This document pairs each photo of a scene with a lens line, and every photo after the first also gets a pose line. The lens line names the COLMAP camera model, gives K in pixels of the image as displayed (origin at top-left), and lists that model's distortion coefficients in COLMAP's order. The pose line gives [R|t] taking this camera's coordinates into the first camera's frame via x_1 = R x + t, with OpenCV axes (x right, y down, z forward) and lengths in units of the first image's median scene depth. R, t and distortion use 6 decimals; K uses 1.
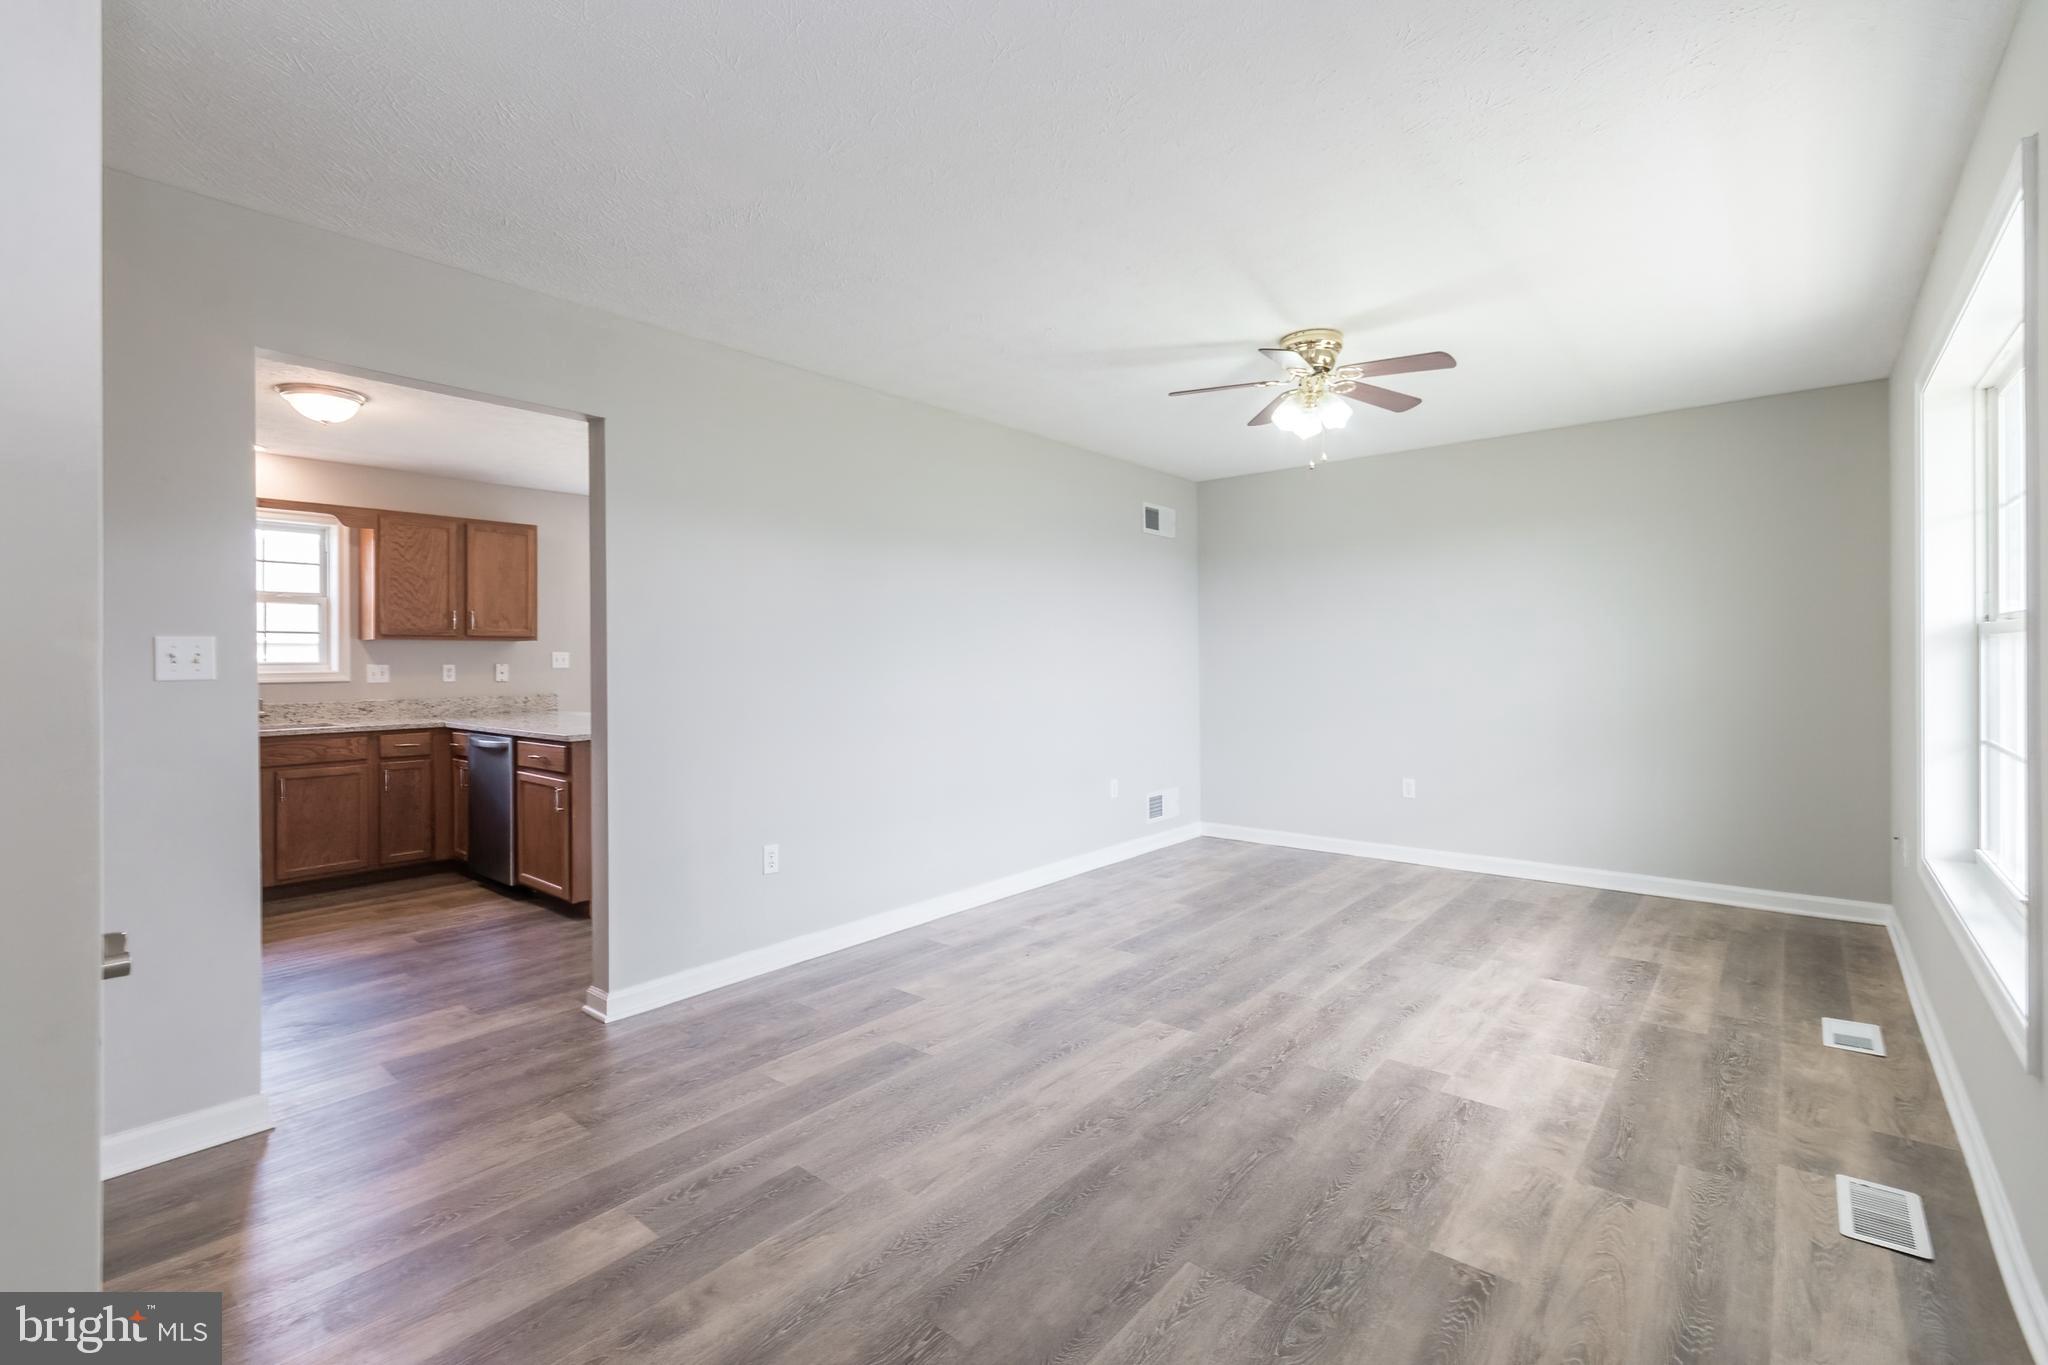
lens RADIAL K [[895.4, 0, 1067.1], [0, 895.4, 653.5], [0, 0, 1]] dist [0.005208, -0.001083]
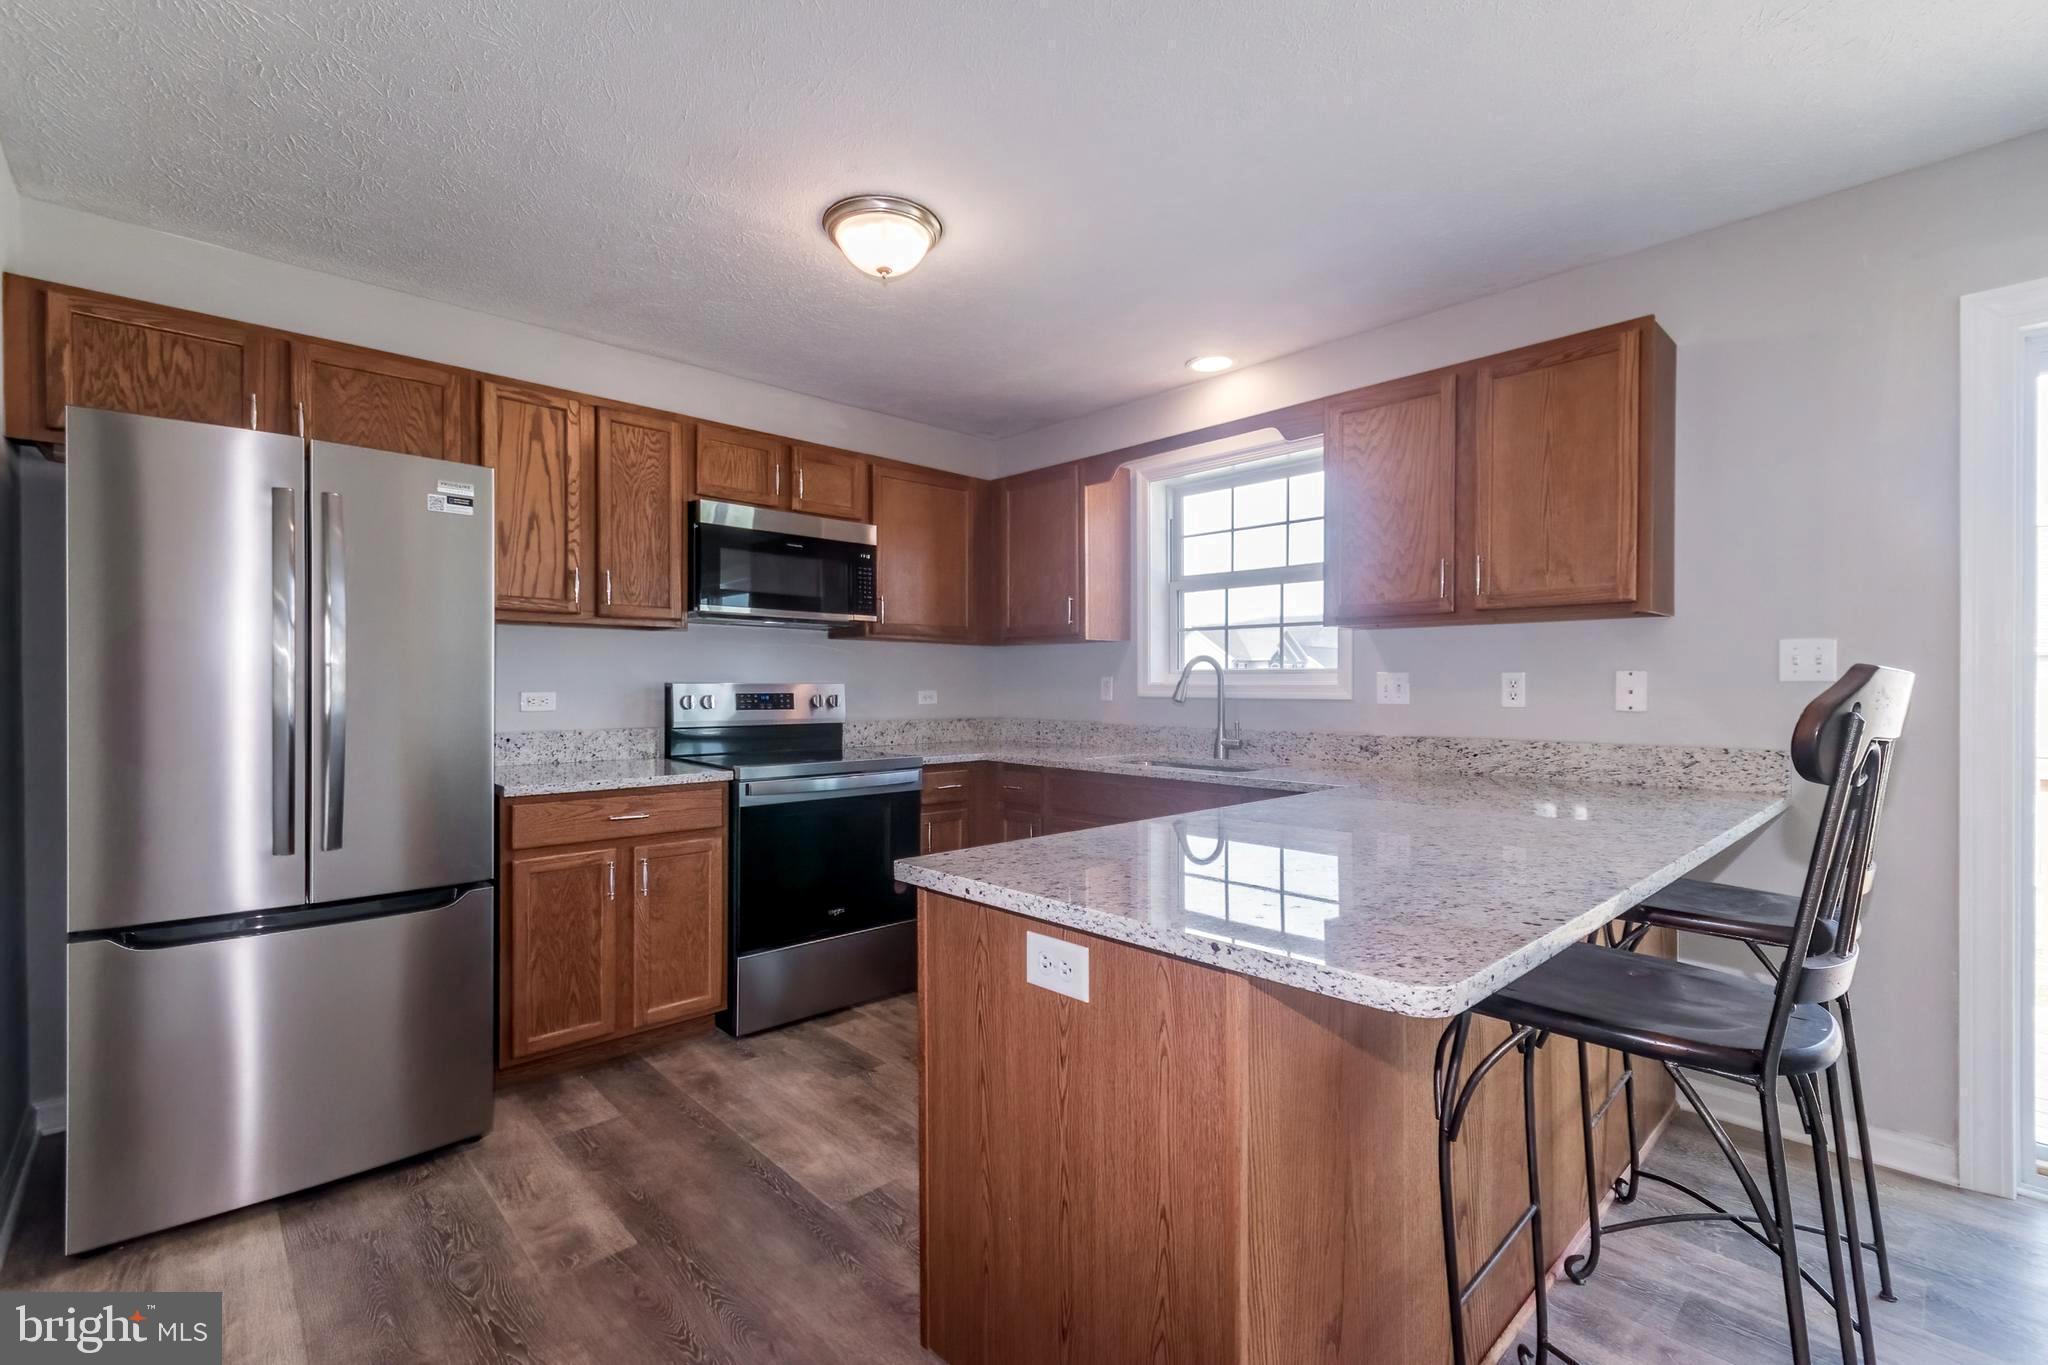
lens RADIAL K [[895.4, 0, 1027.2], [0, 895.4, 685.1], [0, 0, 1]] dist [0.005208, -0.001083]
pose [[-0.195575, 0.001095, -0.980688, -0.161129], [-0.001556, 0.999998, 0.001427, 0.019333], [0.980688, 0.001805, -0.195573, 0.854459]]
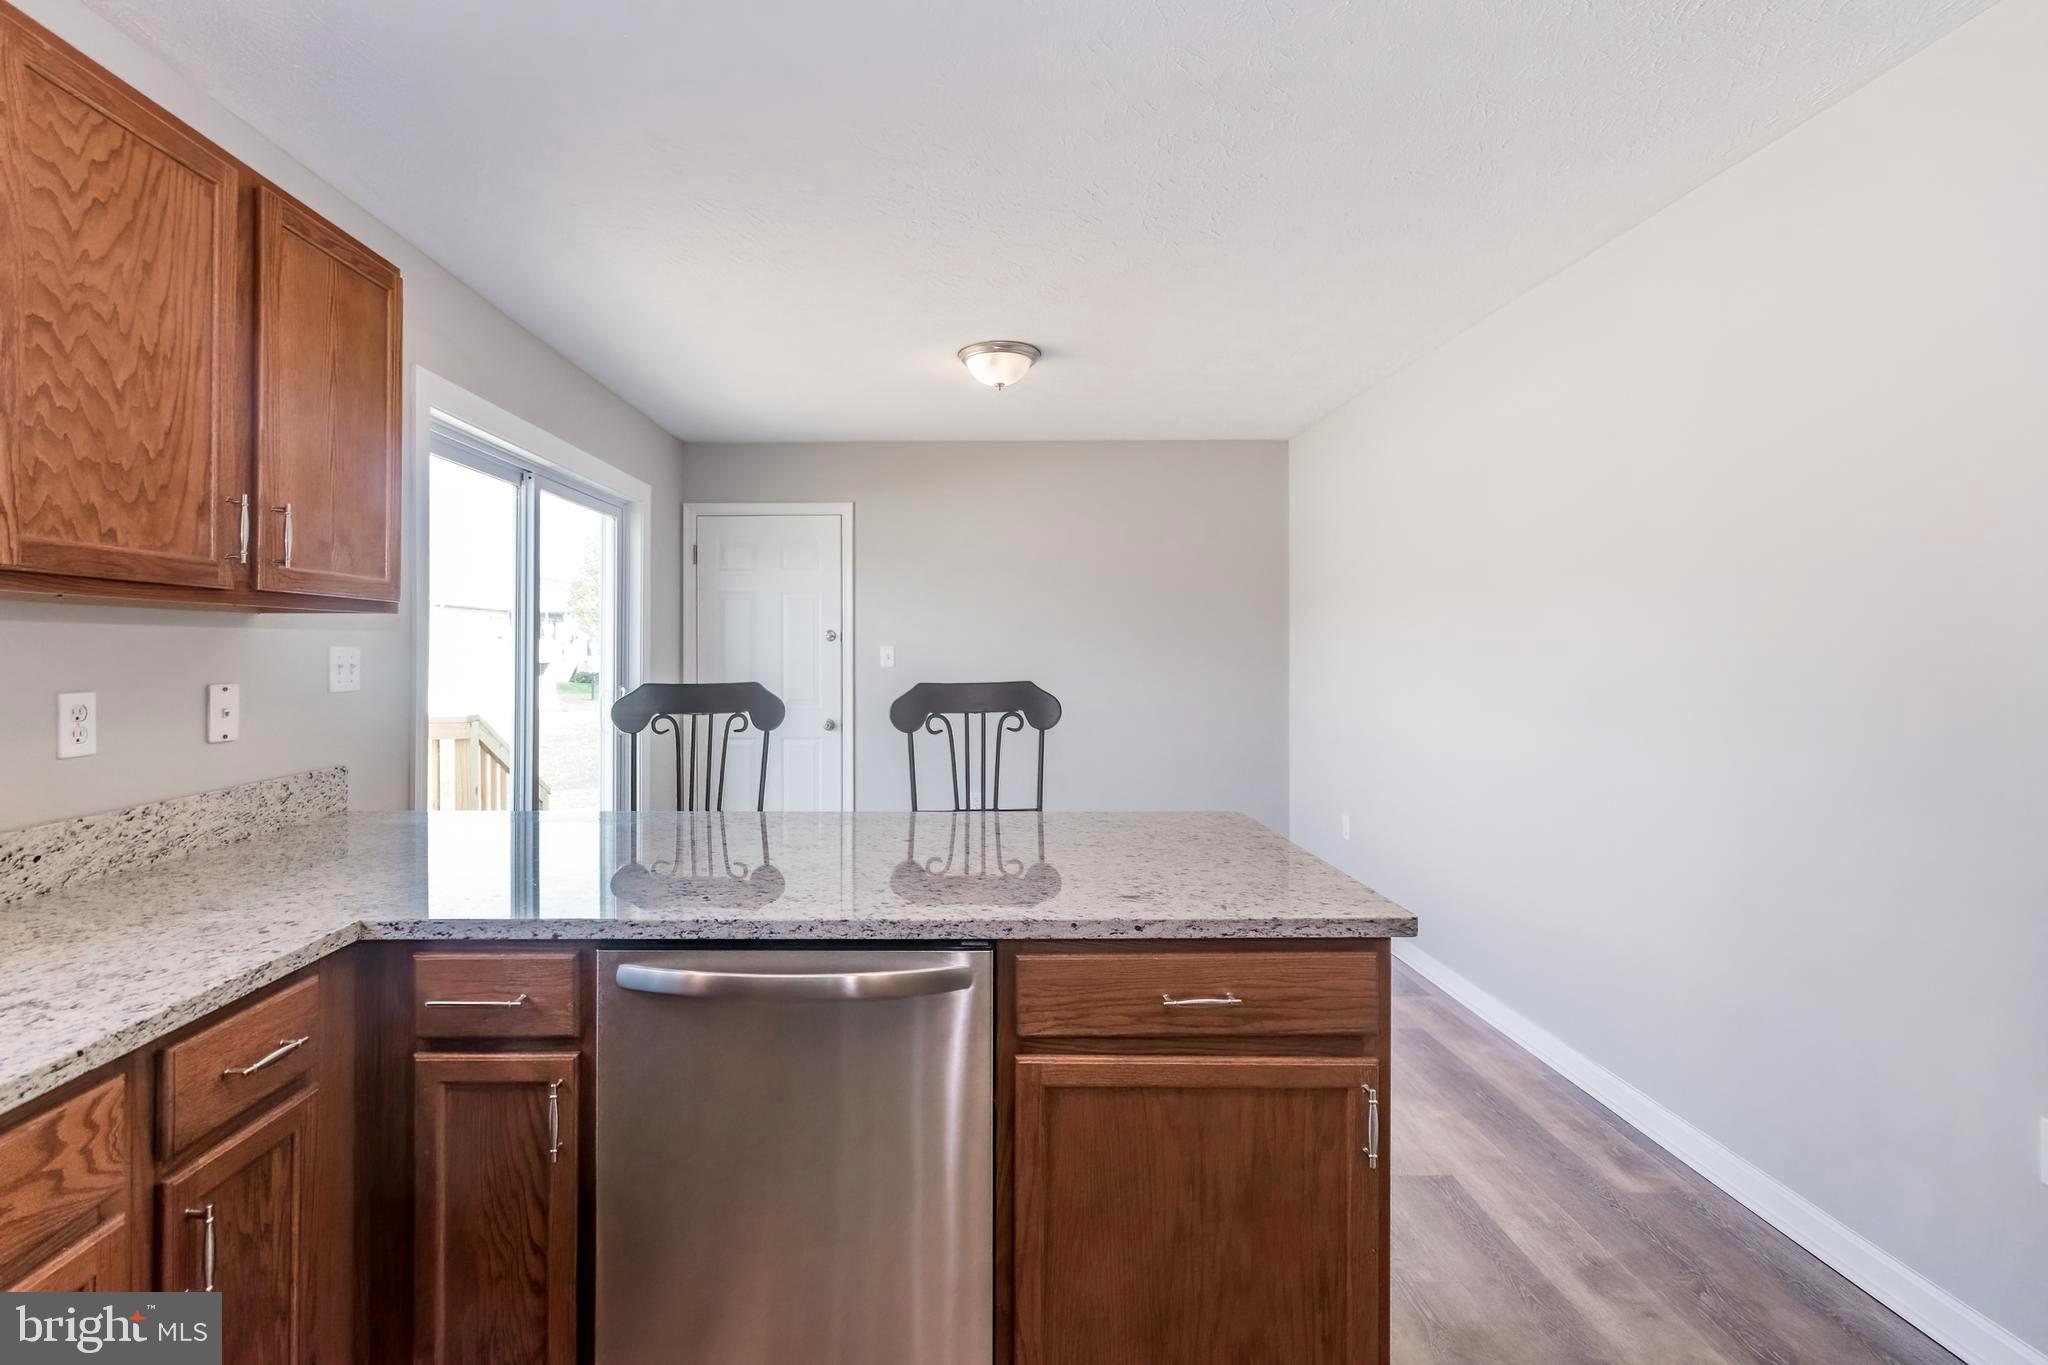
lens RADIAL K [[895.4, 0, 1024.4], [0, 895.4, 649.4], [0, 0, 1]] dist [0.005208, -0.001083]
pose [[0.777180, 0.008983, 0.629214, -0.652220], [-0.010665, 0.999943, -0.001104, -0.003473], [-0.629188, -0.005853, 0.777231, 0.625664]]
